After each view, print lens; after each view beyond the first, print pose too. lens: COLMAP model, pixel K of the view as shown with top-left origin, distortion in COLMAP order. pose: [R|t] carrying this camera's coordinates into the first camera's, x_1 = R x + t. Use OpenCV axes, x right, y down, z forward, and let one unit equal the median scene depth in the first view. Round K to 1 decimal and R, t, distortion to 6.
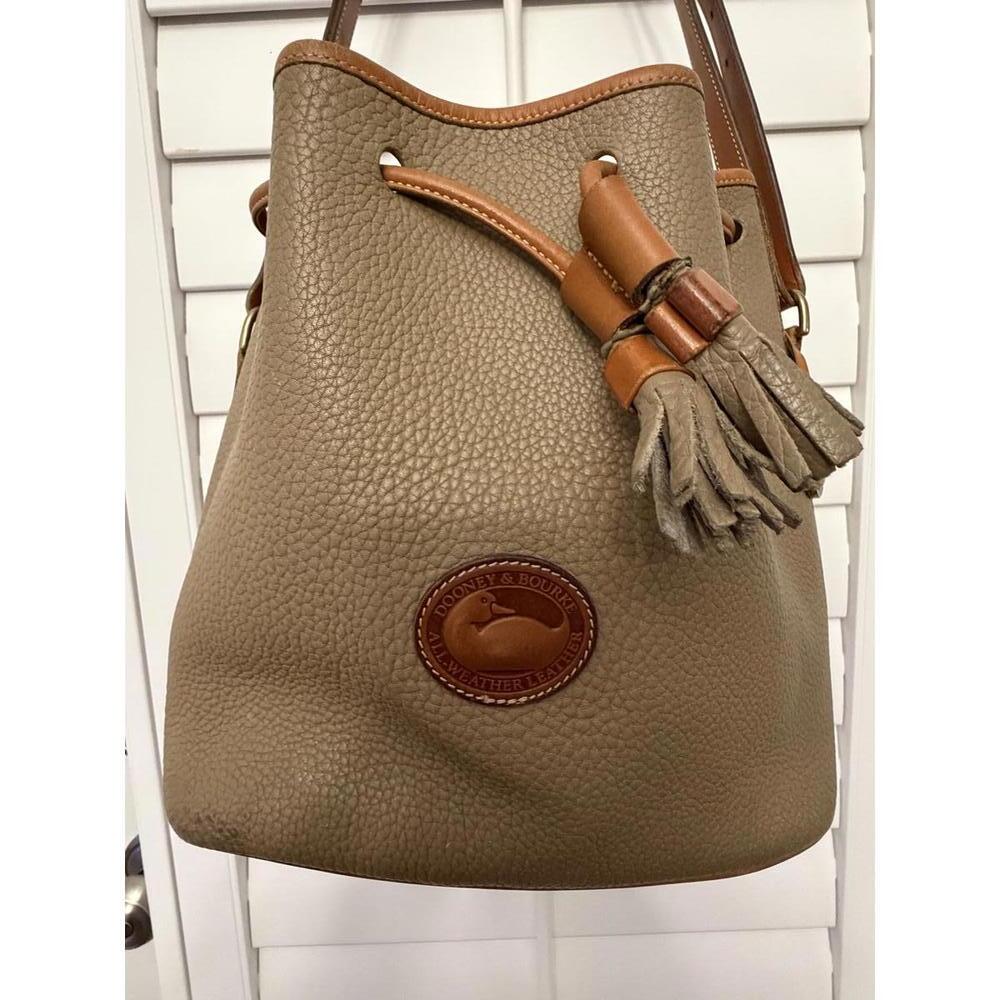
lens RADIAL K [[549.7, 0, 500.0], [0, 549.7, 500.0], [0, 0, 1]] dist [0.000766, 0.000152]
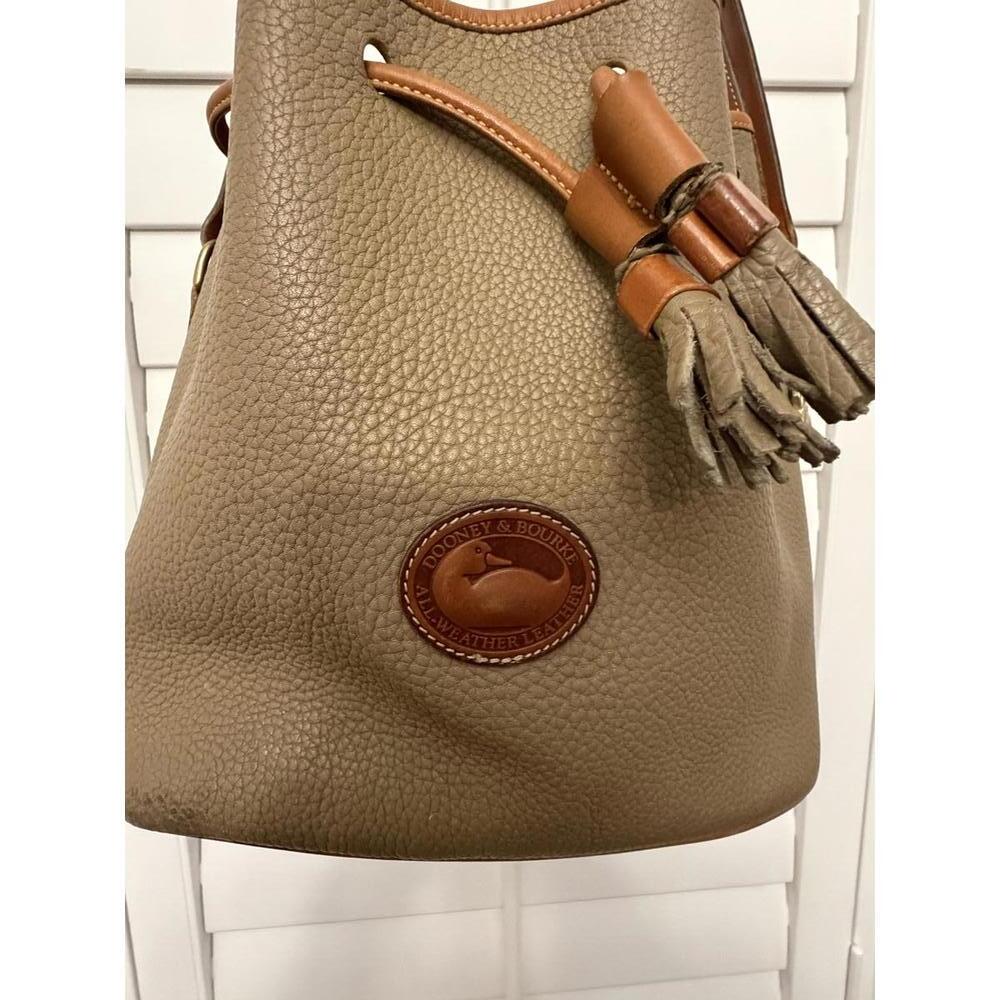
lens RADIAL K [[535.1, 0, 496.6], [0, 535.1, 498.5], [0, 0, 1]] dist [0.000550, 0.000052]
pose [[0.996504, 0.010301, 0.082911, -0.070658], [-0.012249, 0.999660, 0.023023, 0.073538], [-0.082645, -0.023958, 0.996291, 0.112498]]
